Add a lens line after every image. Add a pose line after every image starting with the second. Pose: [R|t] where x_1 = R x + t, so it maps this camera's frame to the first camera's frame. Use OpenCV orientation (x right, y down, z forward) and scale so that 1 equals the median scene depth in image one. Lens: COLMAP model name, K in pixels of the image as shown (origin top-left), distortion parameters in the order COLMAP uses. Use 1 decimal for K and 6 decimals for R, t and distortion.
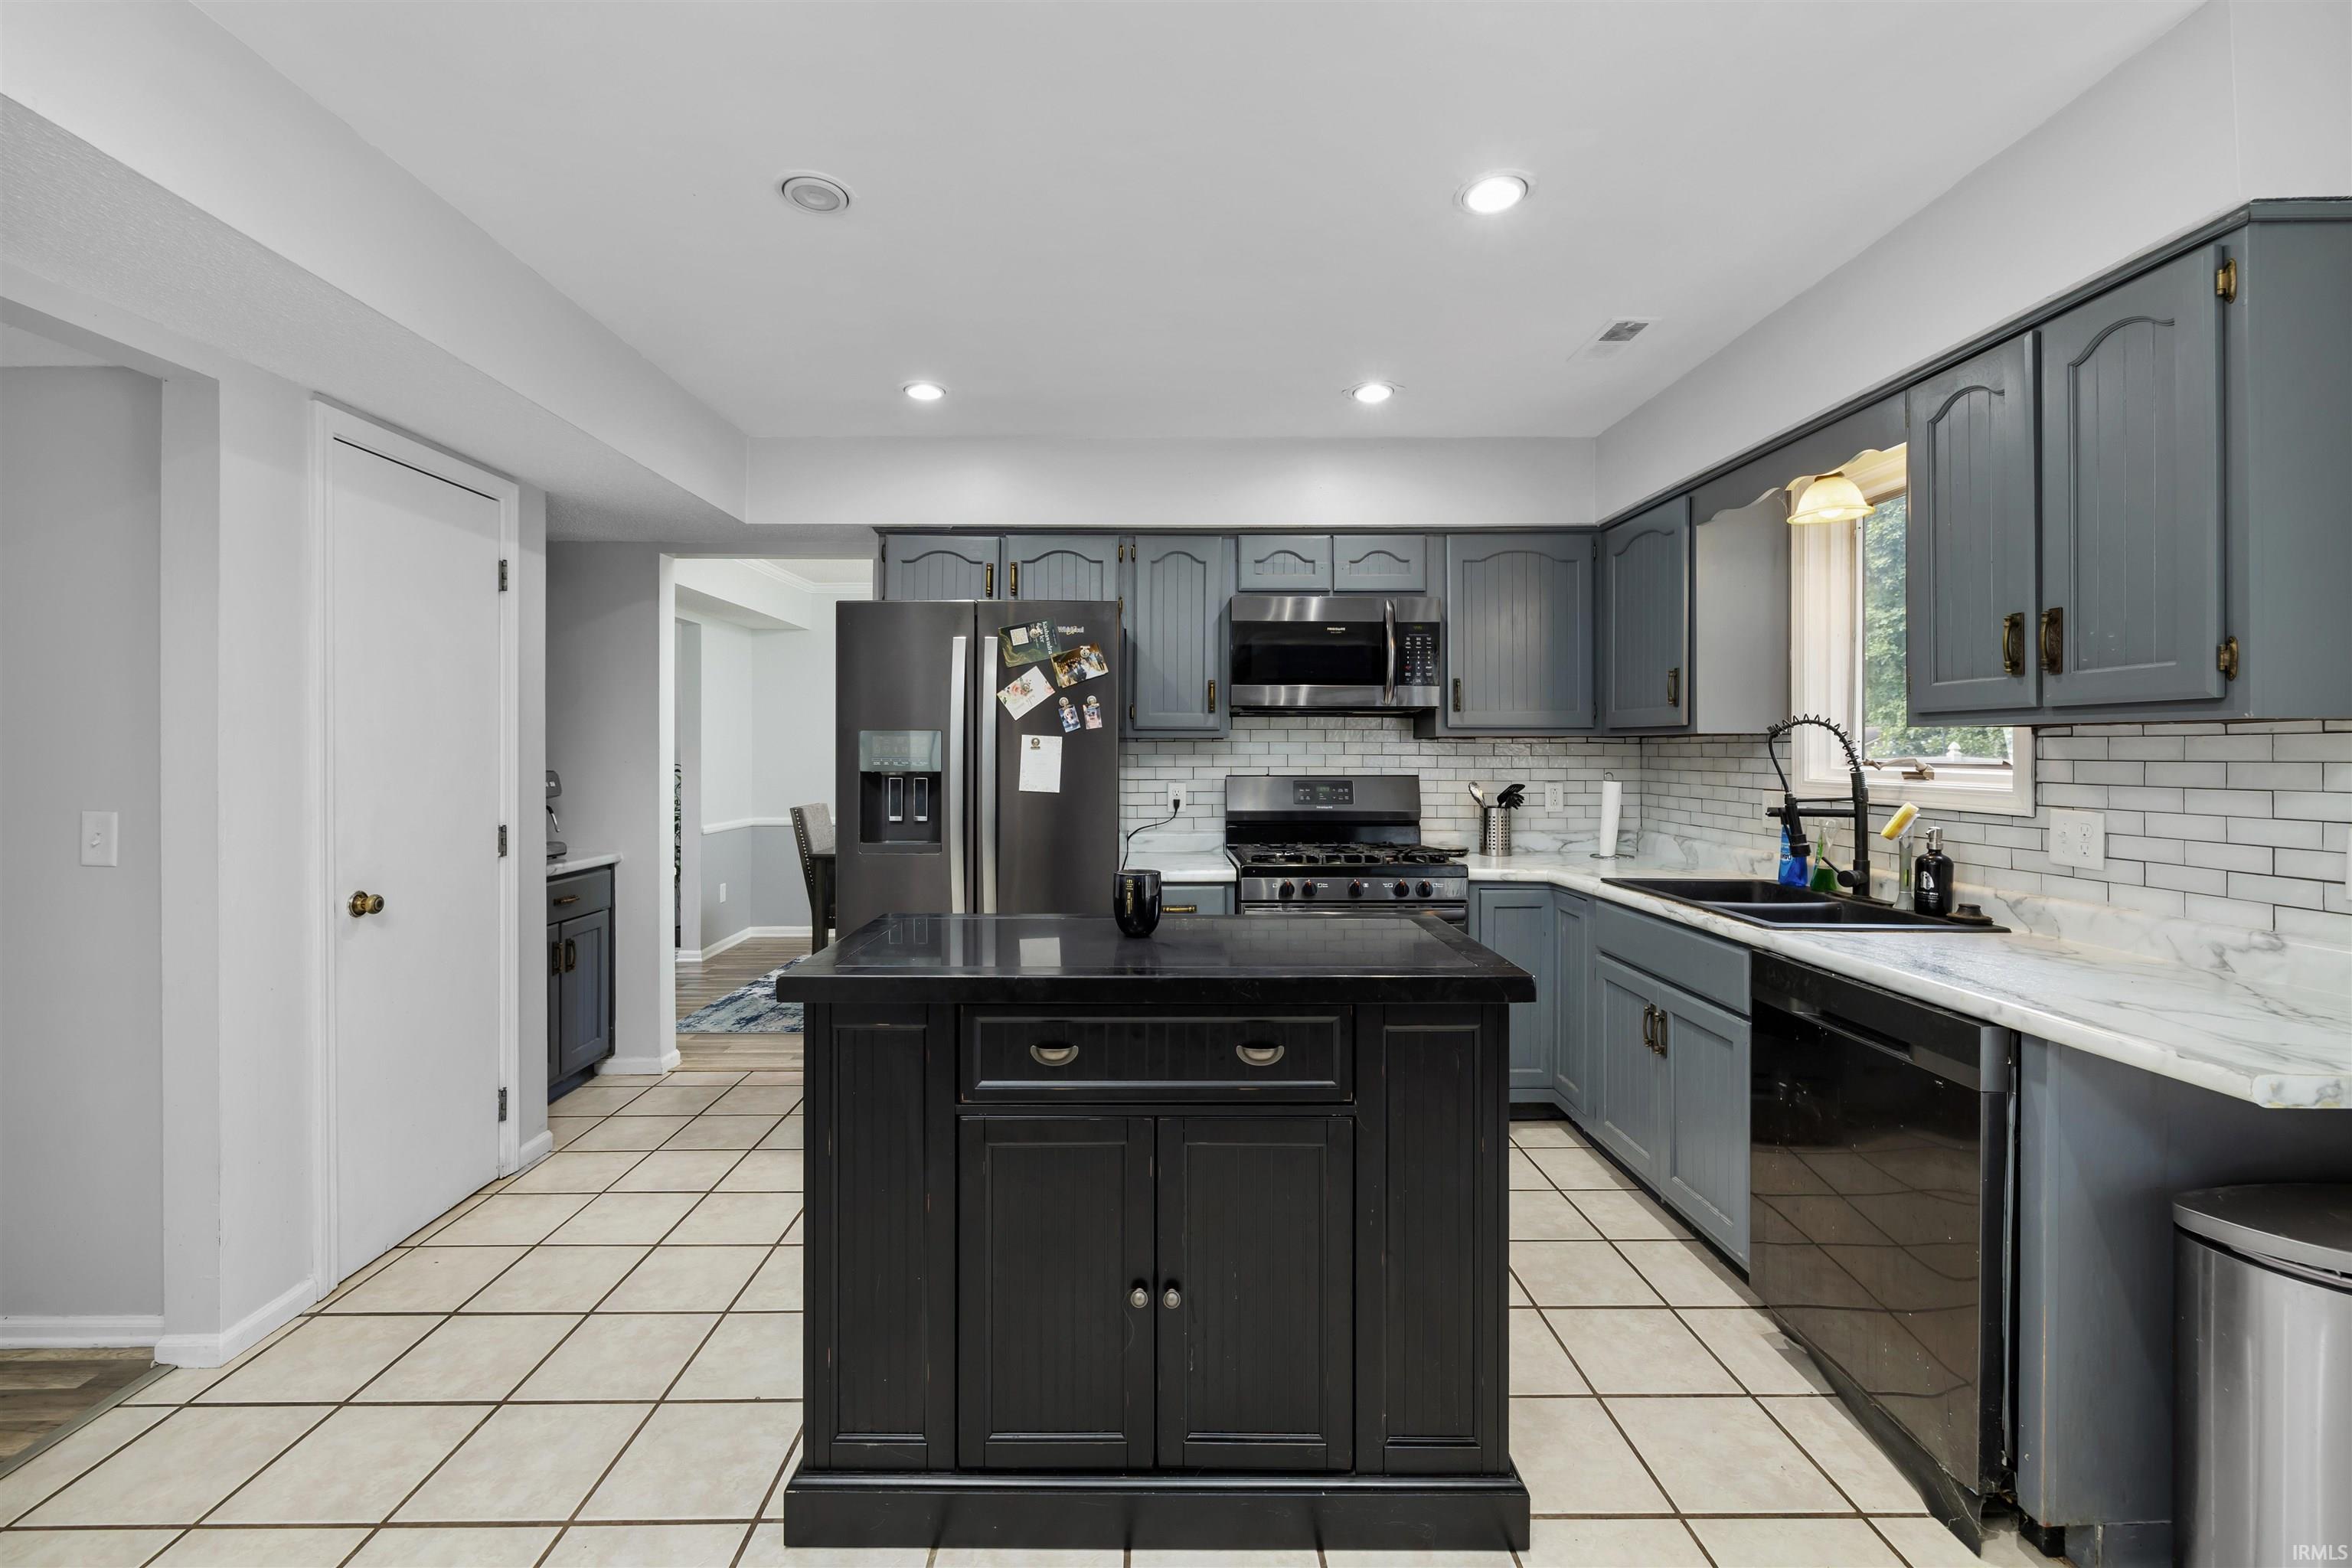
lens RADIAL K [[993.1, 0, 1165.9], [0, 993.1, 749.8], [0, 0, 1]] dist [0.000874, 0.000221]
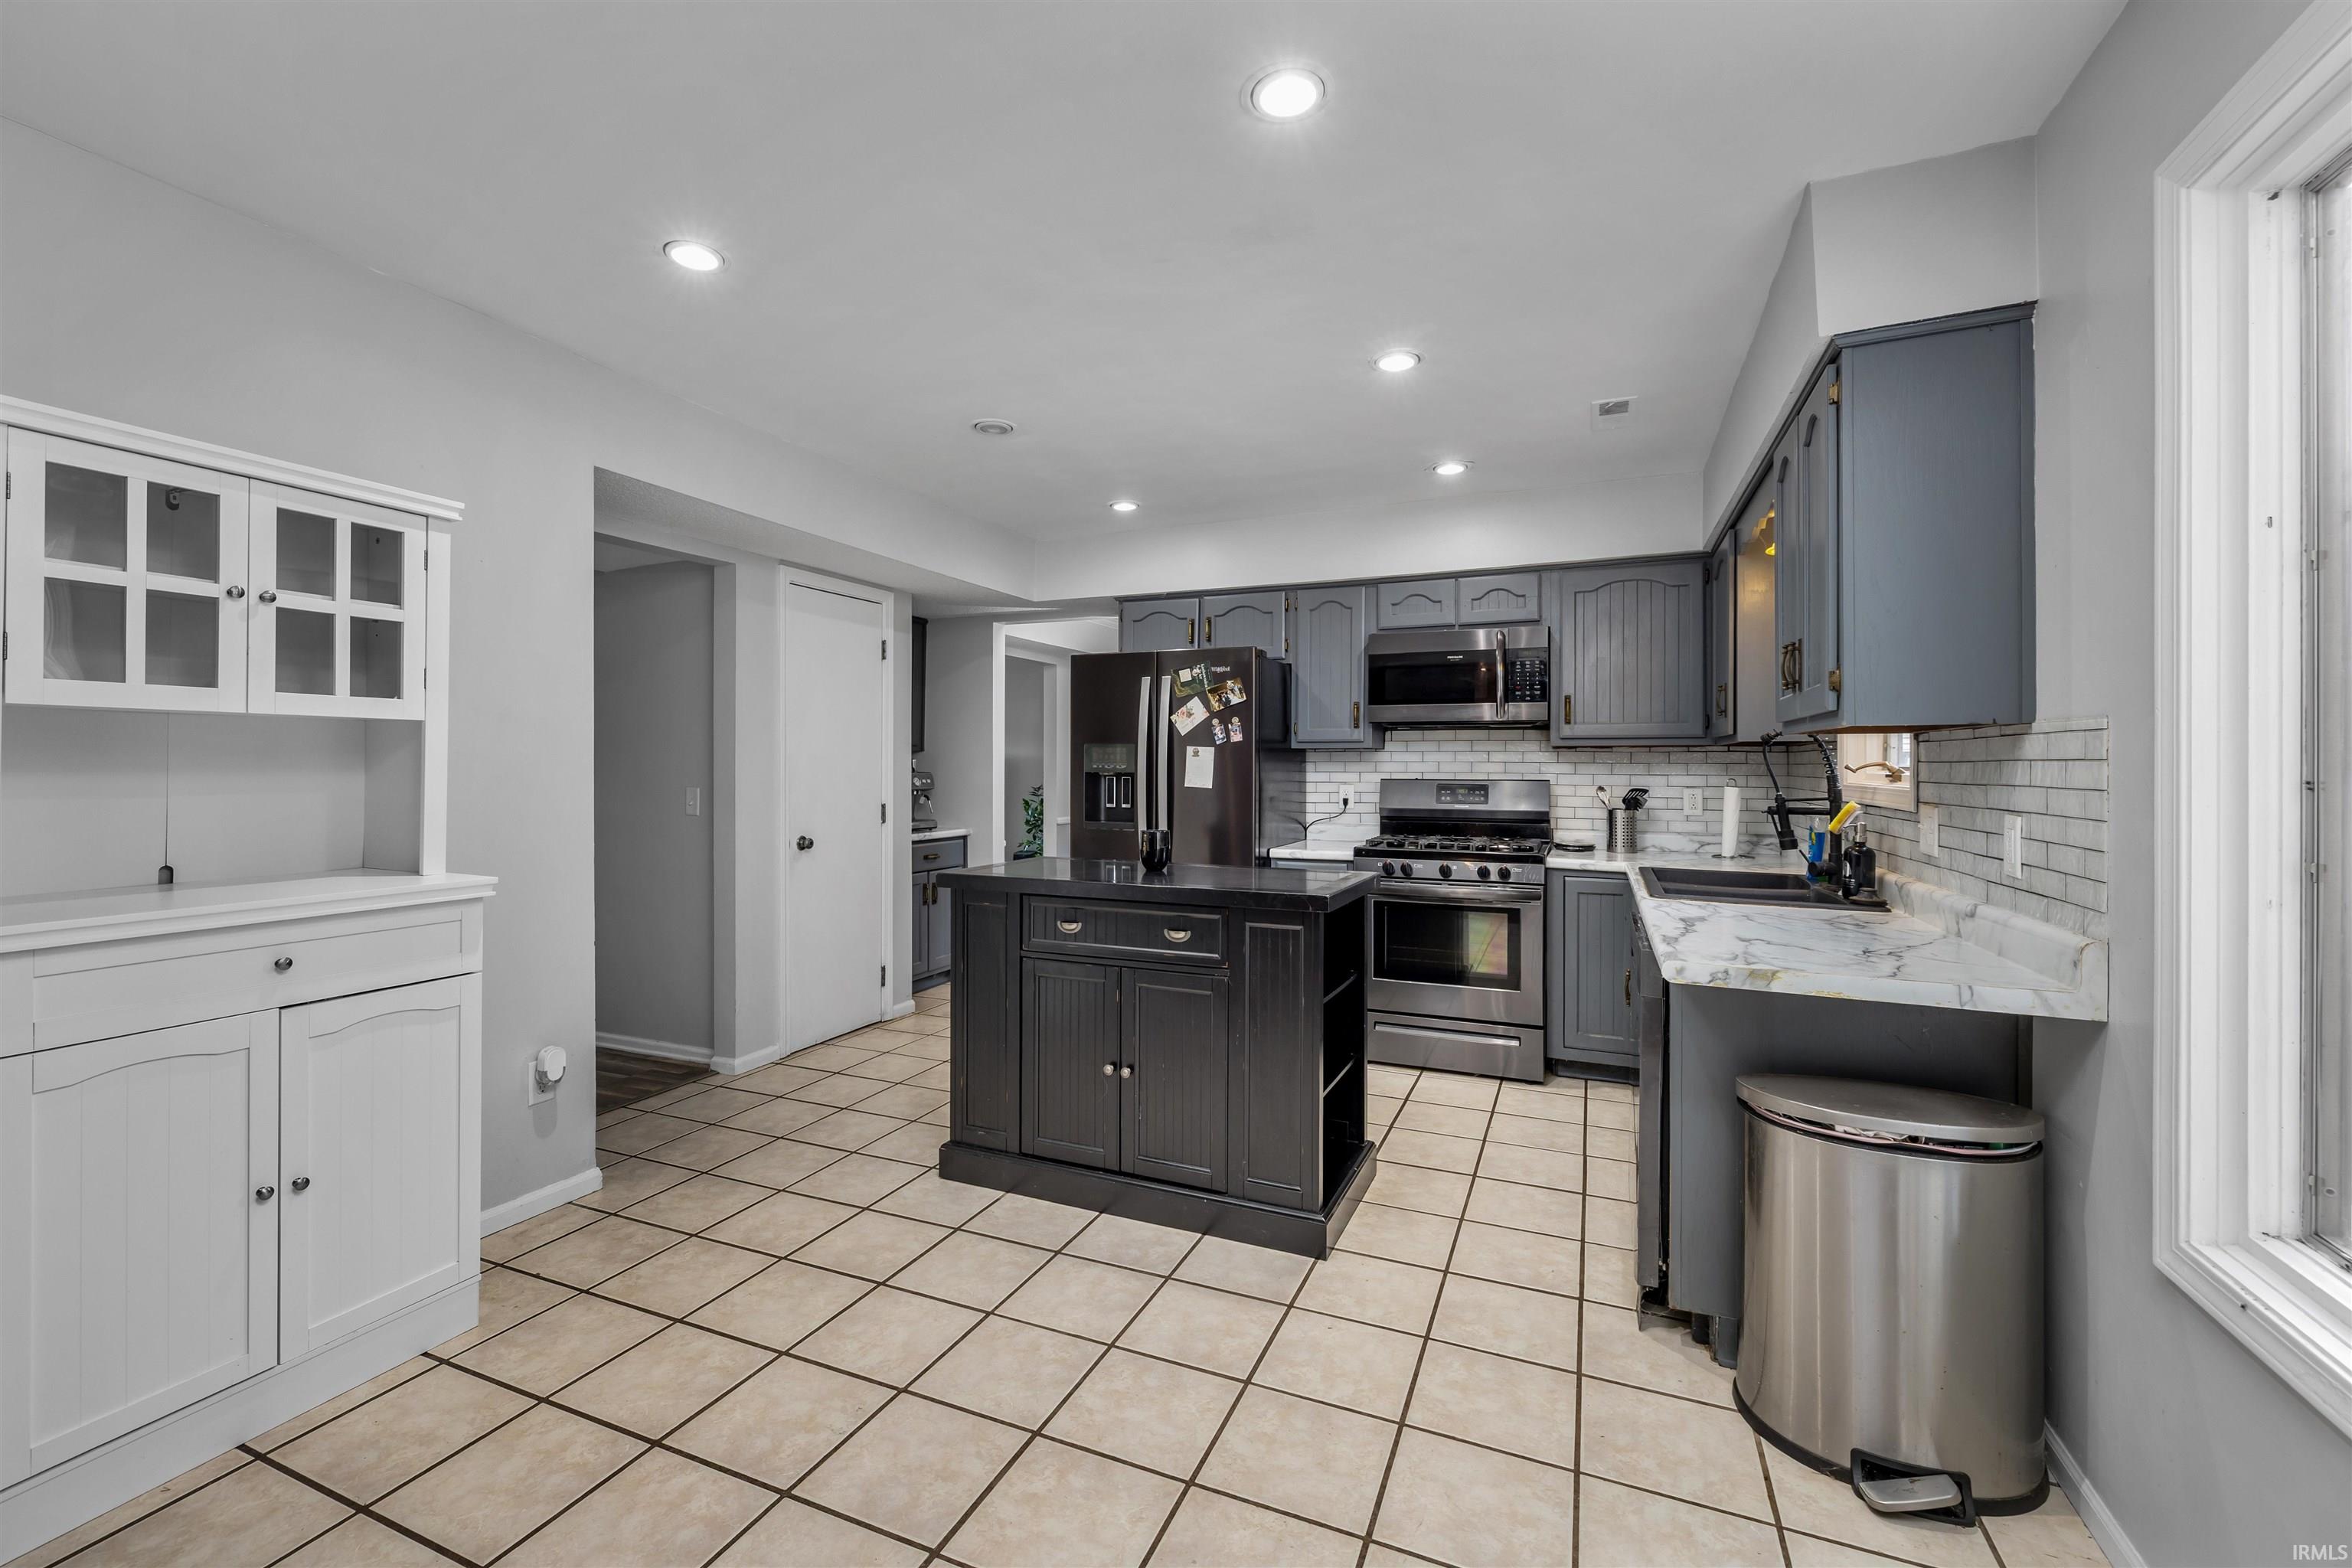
lens RADIAL K [[995.9, 0, 1172.9], [0, 995.9, 762.6], [0, 0, 1]] dist [0.002543, 0.000110]
pose [[0.913723, 0.000998, -0.406336, 0.400398], [-0.002005, 0.999996, -0.002050, 0.010629], [0.406332, 0.002688, 0.913722, -0.276812]]
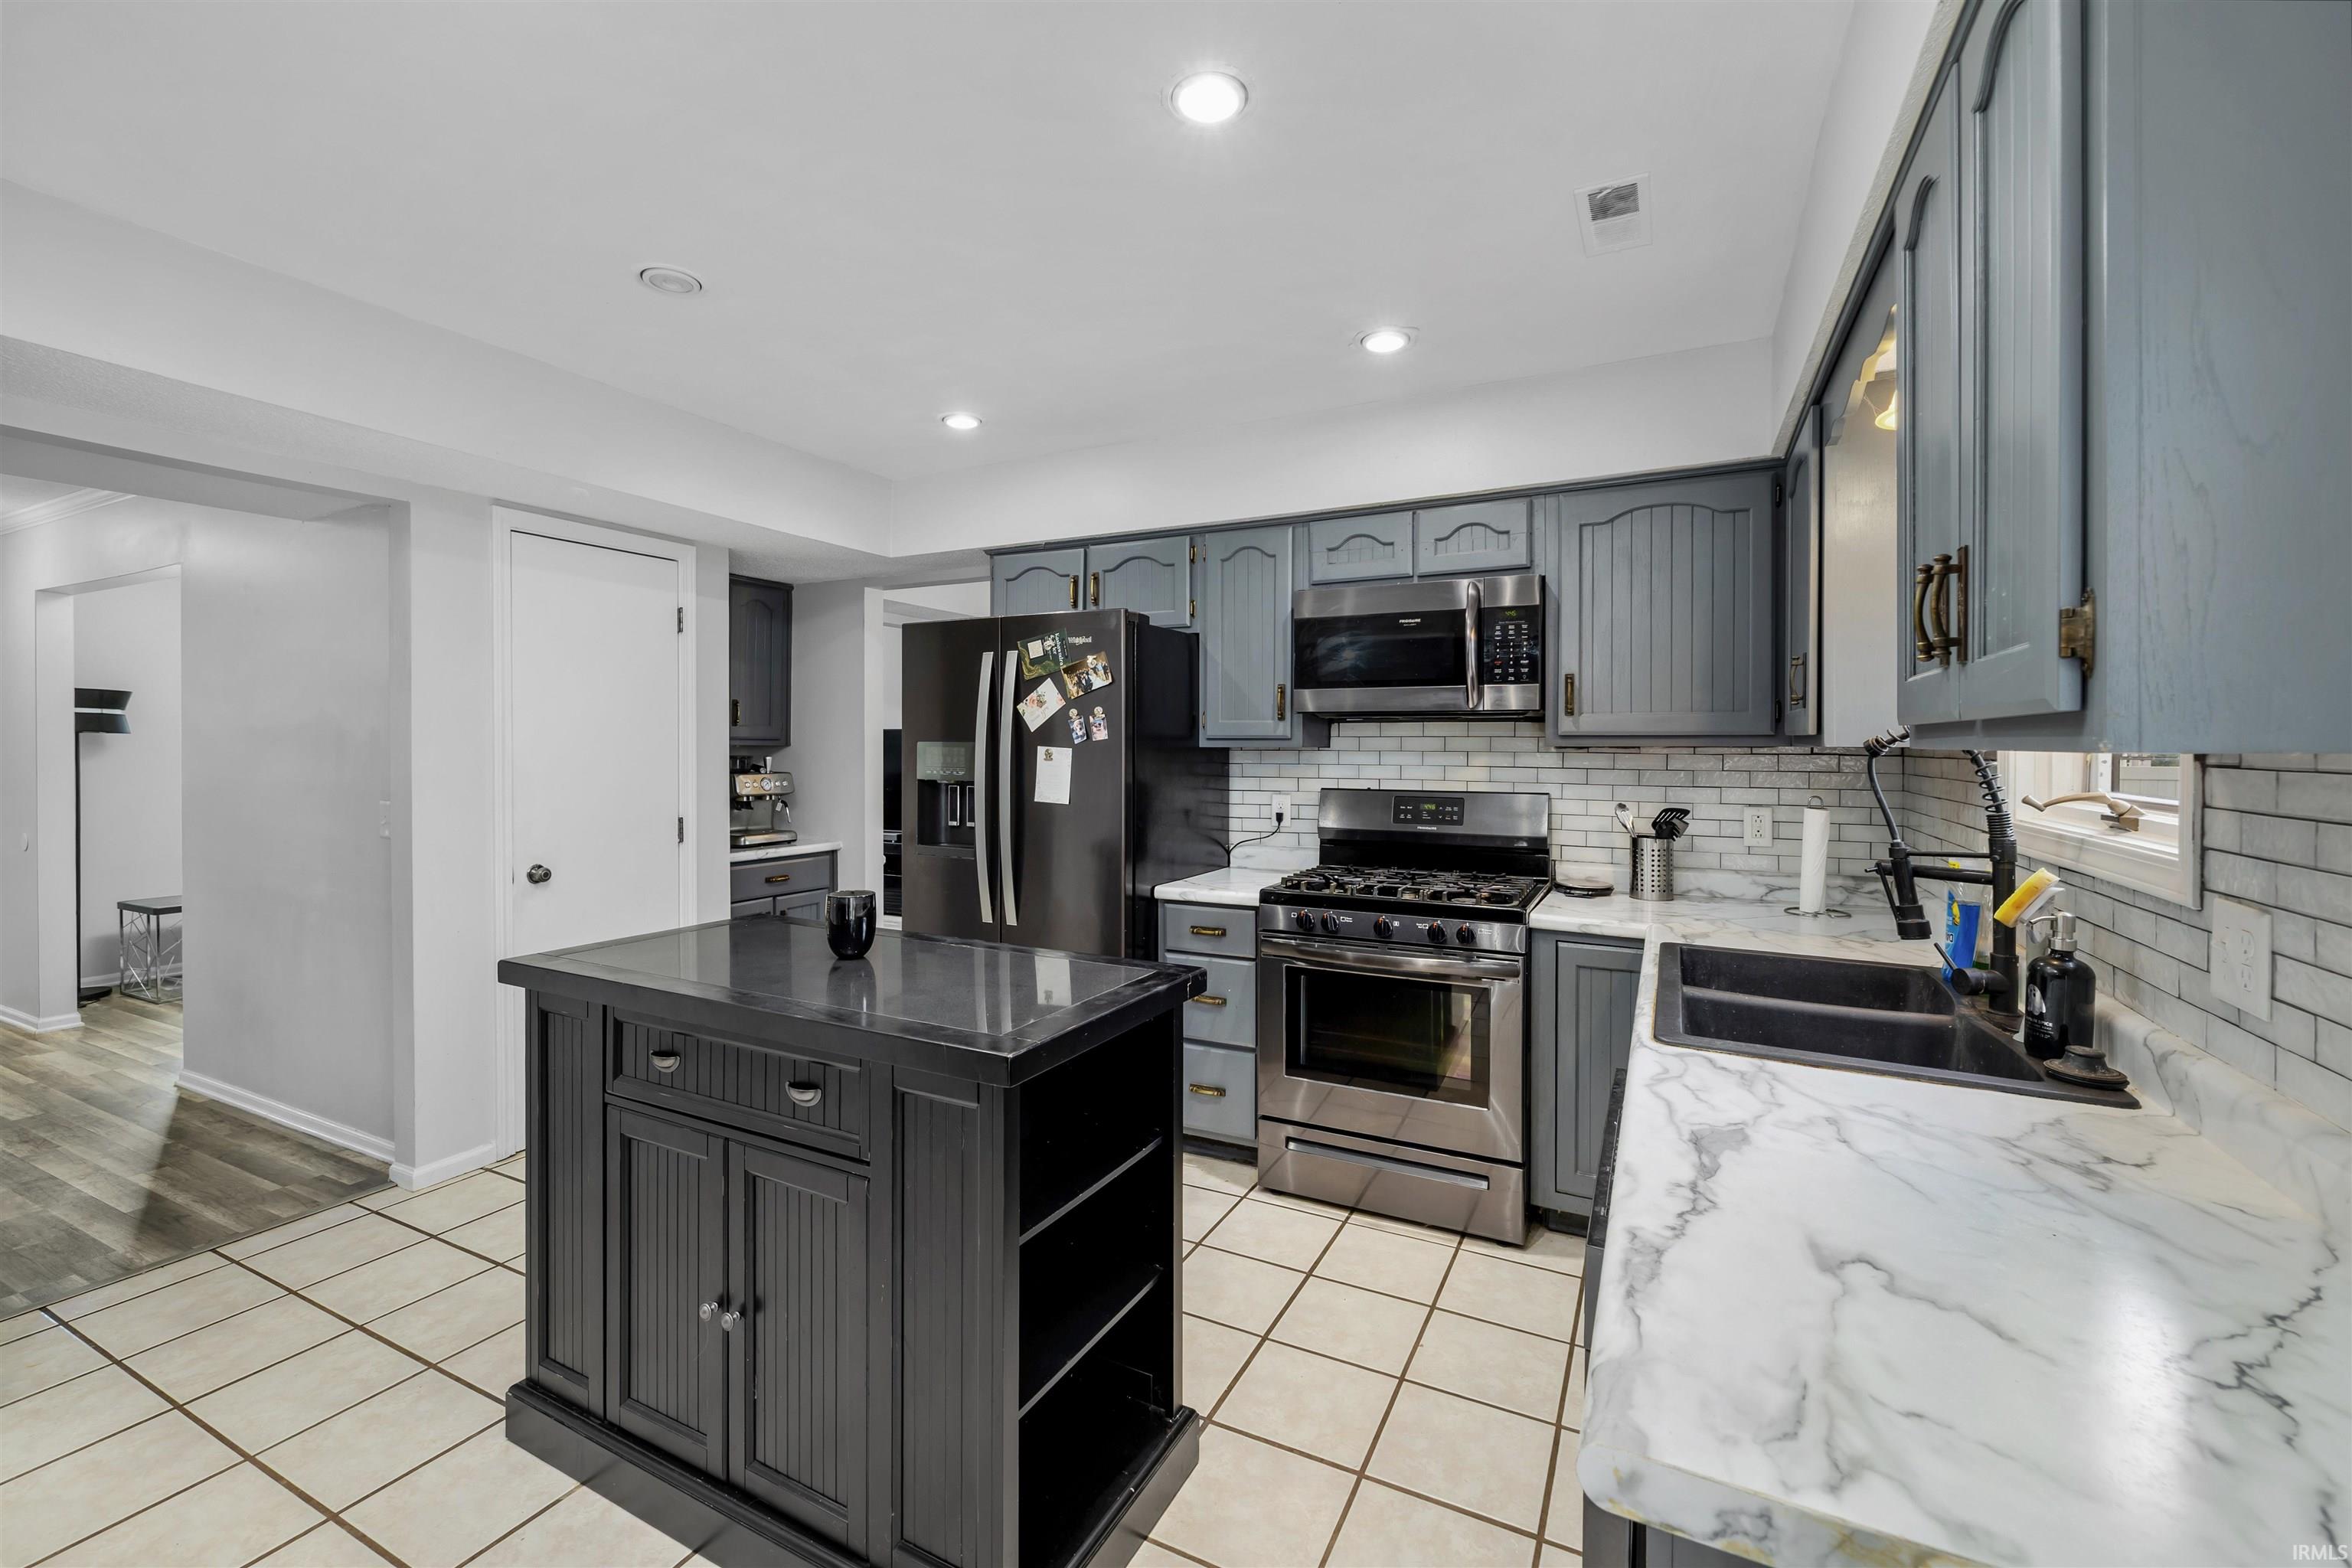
lens RADIAL K [[993.1, 0, 1165.9], [0, 993.1, 749.8], [0, 0, 1]] dist [0.000874, 0.000221]
pose [[0.881099, 0.004172, -0.472914, 0.447737], [-0.001701, 0.999983, 0.005653, -0.017258], [0.472929, -0.004176, 0.881091, 0.168202]]
